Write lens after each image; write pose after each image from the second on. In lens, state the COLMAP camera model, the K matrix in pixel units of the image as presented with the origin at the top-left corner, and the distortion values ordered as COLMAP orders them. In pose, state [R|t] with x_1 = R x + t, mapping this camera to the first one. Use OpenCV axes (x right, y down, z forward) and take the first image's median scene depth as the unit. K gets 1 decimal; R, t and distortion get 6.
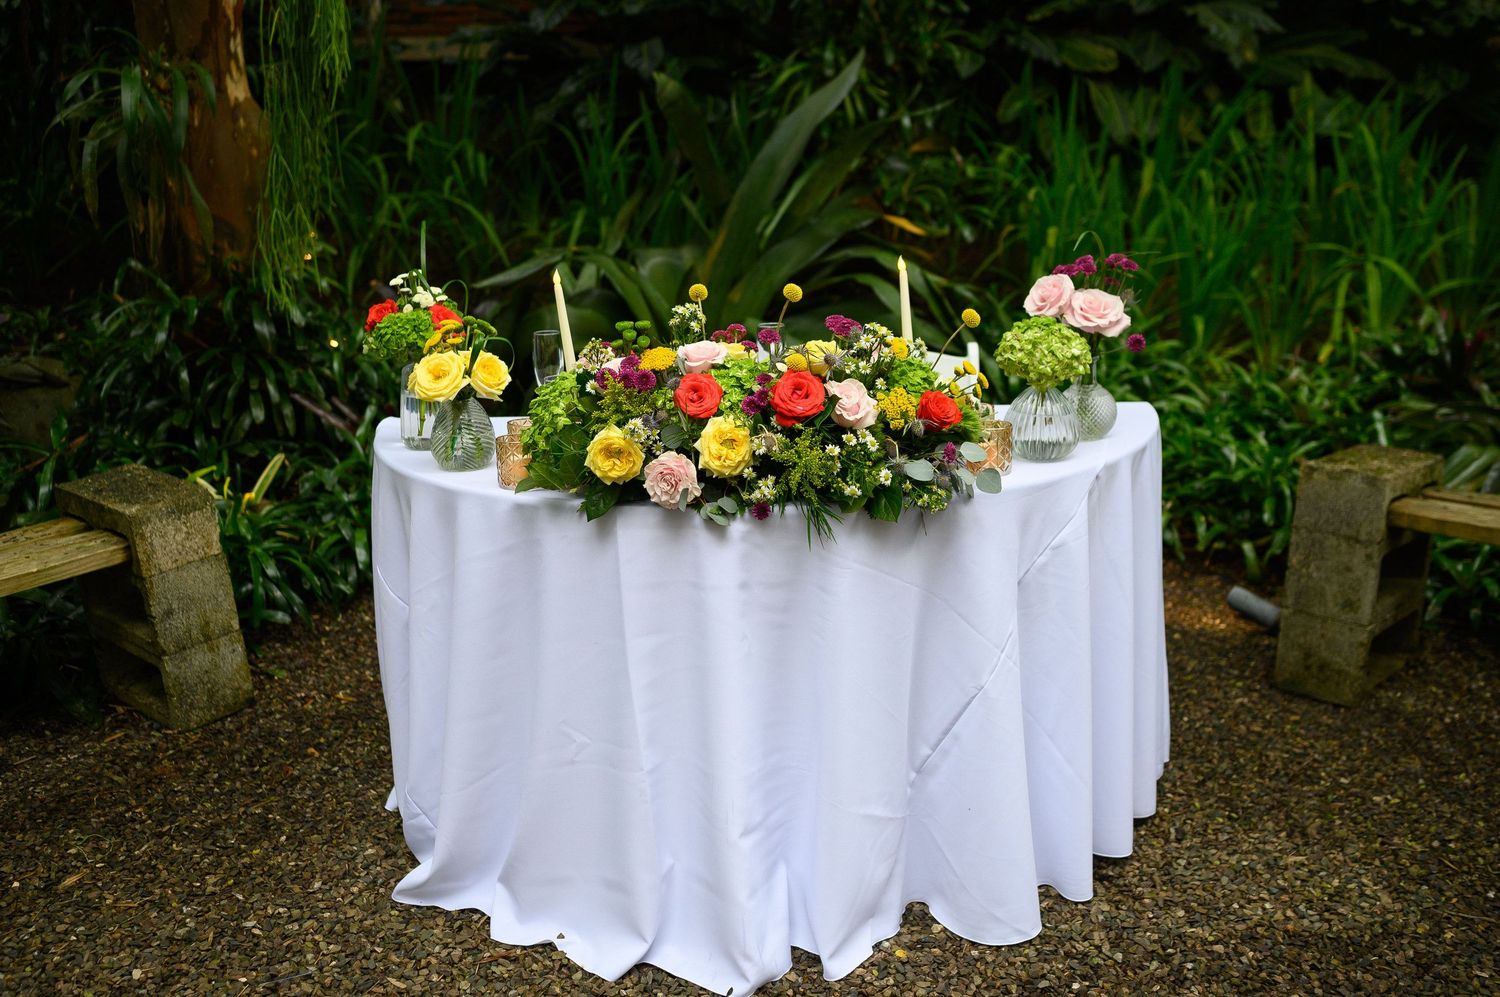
lens RADIAL K [[1422.3, 0, 748.8], [0, 1422.3, 498.2], [0, 0, 1]] dist [0.000727, 0.000000]
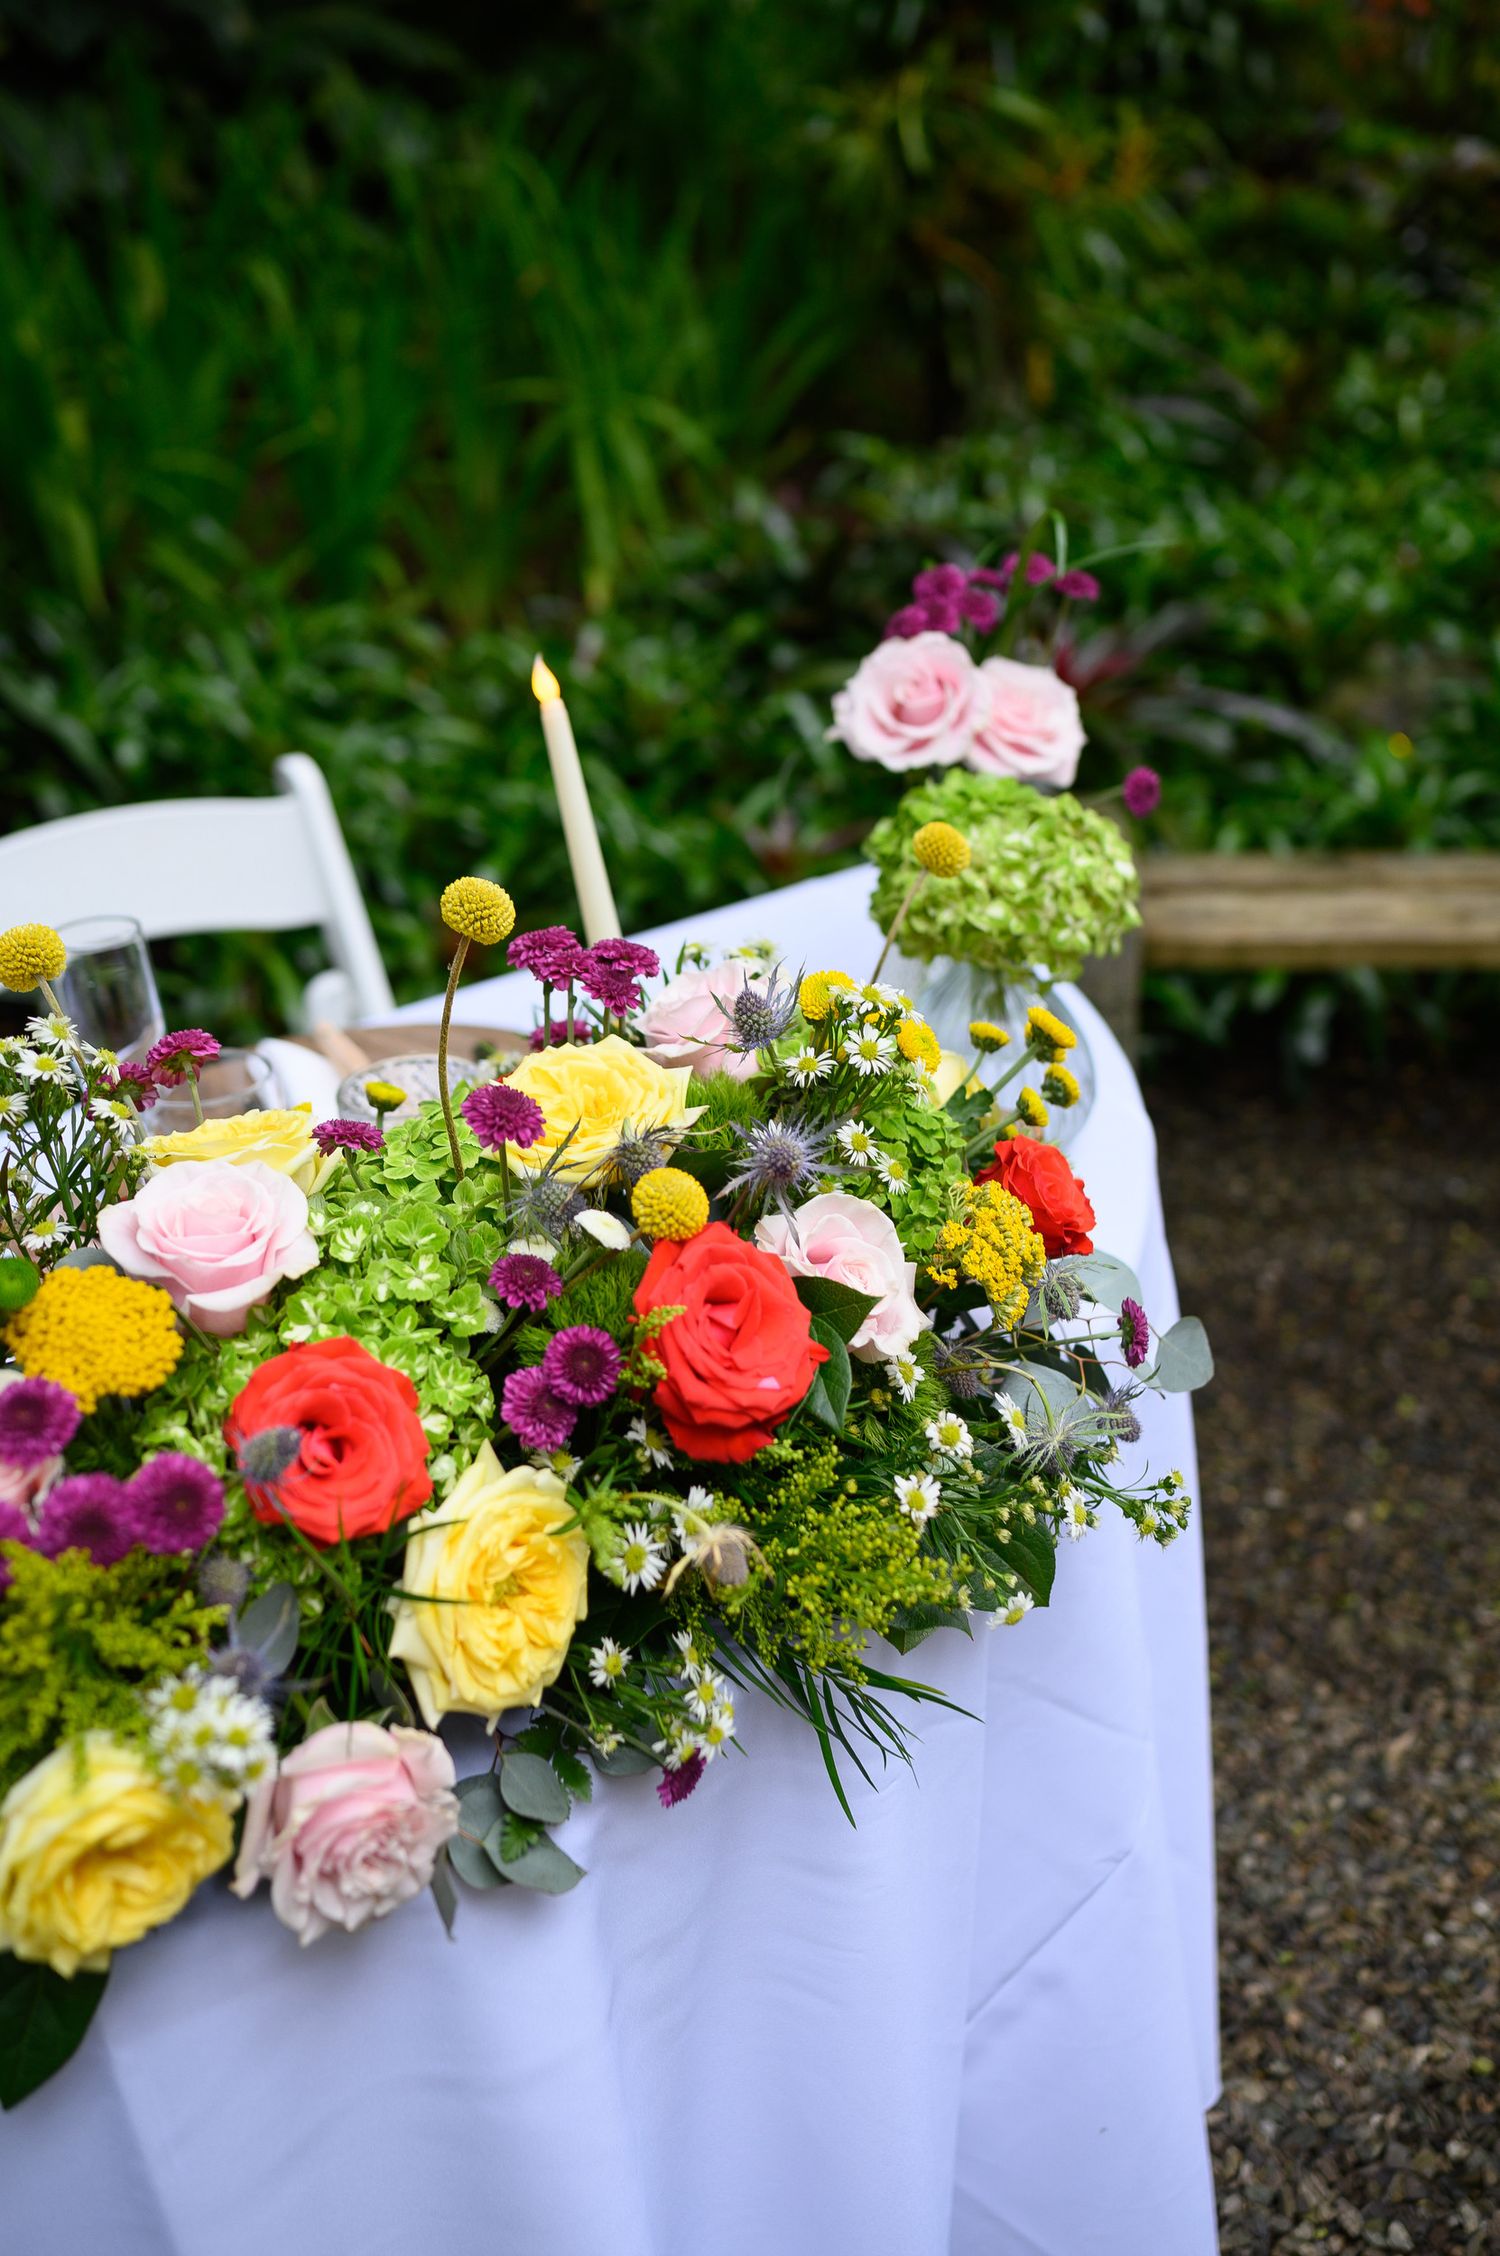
lens RADIAL K [[2139.1, 0, 752.3], [0, 2139.1, 1129.1], [0, 0, 1]] dist [0.000727, 0.000000]
pose [[0.791411, -0.281536, 0.542592, -0.148923], [0.185852, 0.956426, 0.225184, -0.177062], [-0.582347, -0.077371, 0.809250, 0.615147]]
